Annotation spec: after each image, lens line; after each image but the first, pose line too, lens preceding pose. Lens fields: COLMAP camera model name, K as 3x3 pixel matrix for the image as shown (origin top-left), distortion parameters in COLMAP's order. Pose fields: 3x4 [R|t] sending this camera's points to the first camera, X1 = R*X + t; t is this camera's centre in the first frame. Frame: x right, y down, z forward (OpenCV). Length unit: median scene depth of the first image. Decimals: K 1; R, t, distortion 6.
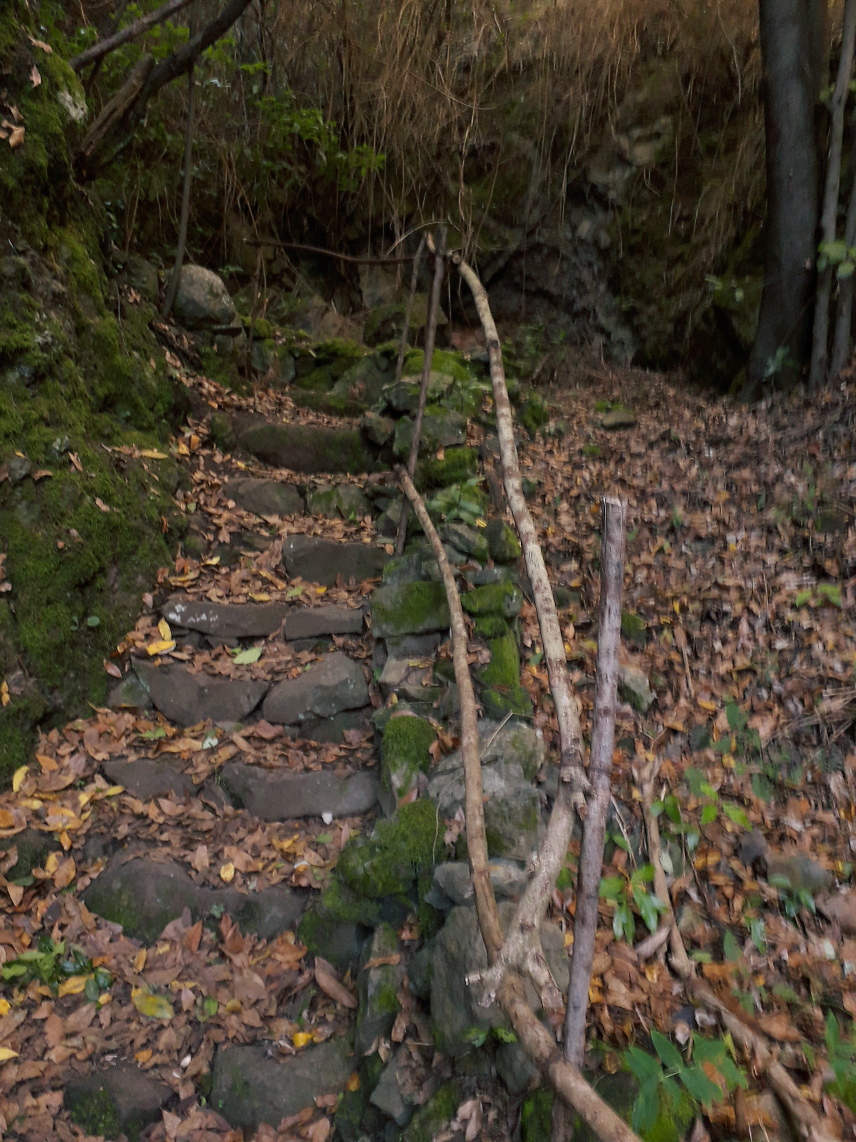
lens RADIAL K [[906.3, 0, 431.8], [0, 906.3, 566.9], [0, 0, 1]] dist [0.062763, -0.017171]
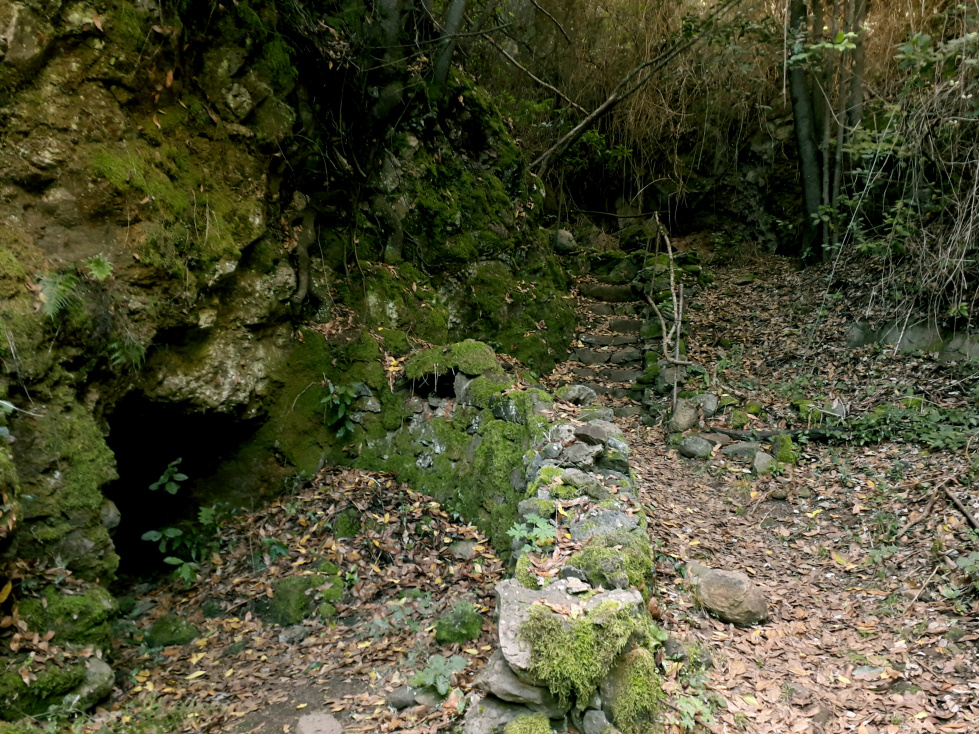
lens RADIAL K [[777.0, 0, 493.4], [0, 777.0, 373.2], [0, 0, 1]] dist [0.062763, -0.017171]
pose [[0.975594, -0.025139, -0.218140, 0.019532], [0.009036, 0.997180, -0.074504, 0.240192], [0.219398, 0.070715, 0.973069, -1.171908]]
